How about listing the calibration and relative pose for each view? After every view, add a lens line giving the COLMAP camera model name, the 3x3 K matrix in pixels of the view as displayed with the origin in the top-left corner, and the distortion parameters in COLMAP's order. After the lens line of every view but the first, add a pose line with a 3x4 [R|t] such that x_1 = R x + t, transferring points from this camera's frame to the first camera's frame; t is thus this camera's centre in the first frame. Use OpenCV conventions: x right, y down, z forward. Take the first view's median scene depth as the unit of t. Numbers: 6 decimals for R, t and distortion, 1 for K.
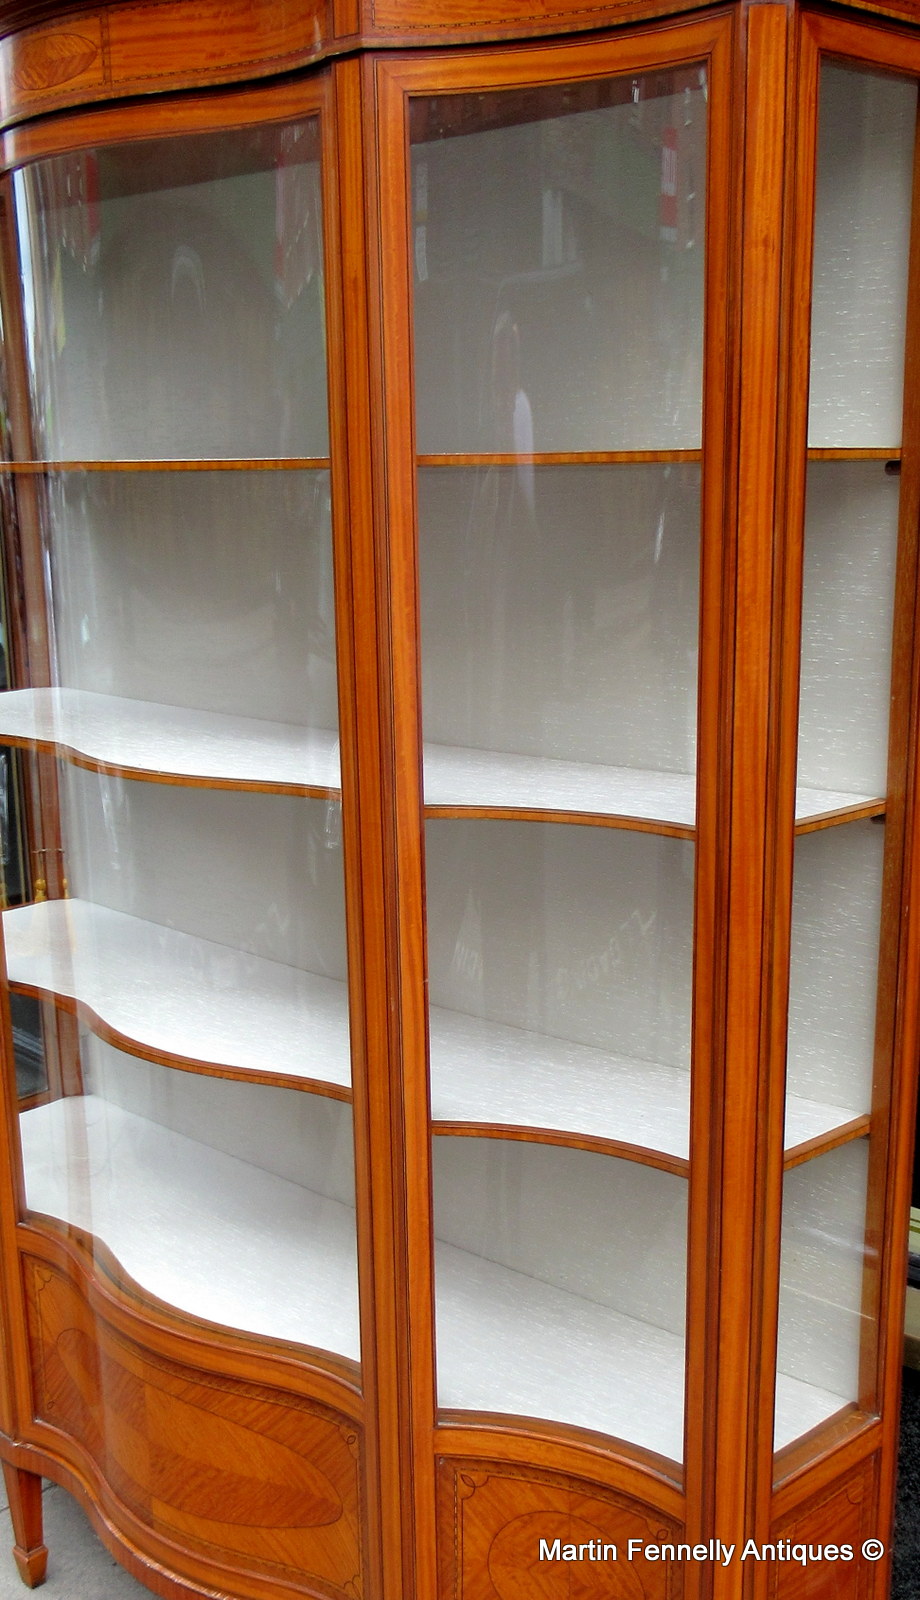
lens RADIAL K [[1870.4, 0, 415.5], [0, 1870.4, 945.3], [0, 0, 1]] dist [0.015423, -0.017758]
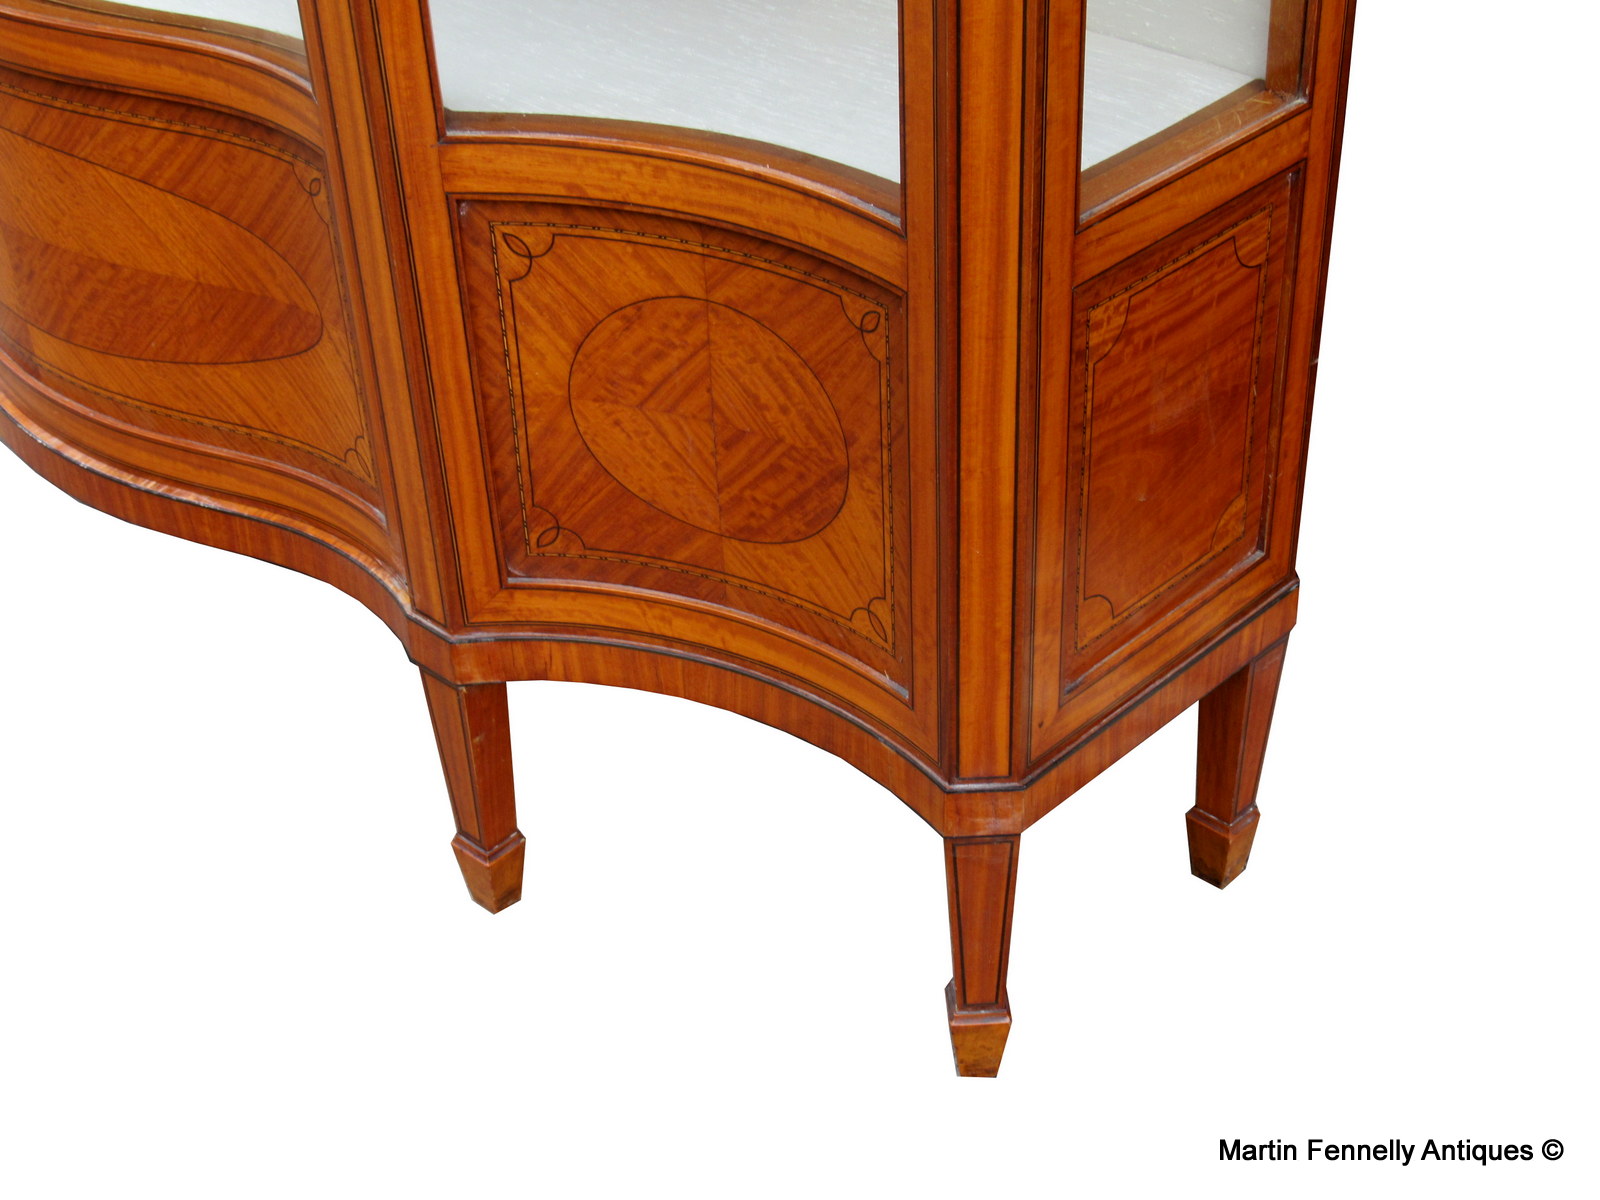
lens RADIAL K [[2379.0, 0, 800.0], [0, 2379.0, 600.0], [0, 0, 1]] dist [-0.001015, 0.005789]
pose [[0.999692, -0.023515, 0.007978, 0.099795], [0.019410, 0.940390, 0.339544, 0.155196], [-0.015487, -0.339284, 0.940556, 0.339631]]
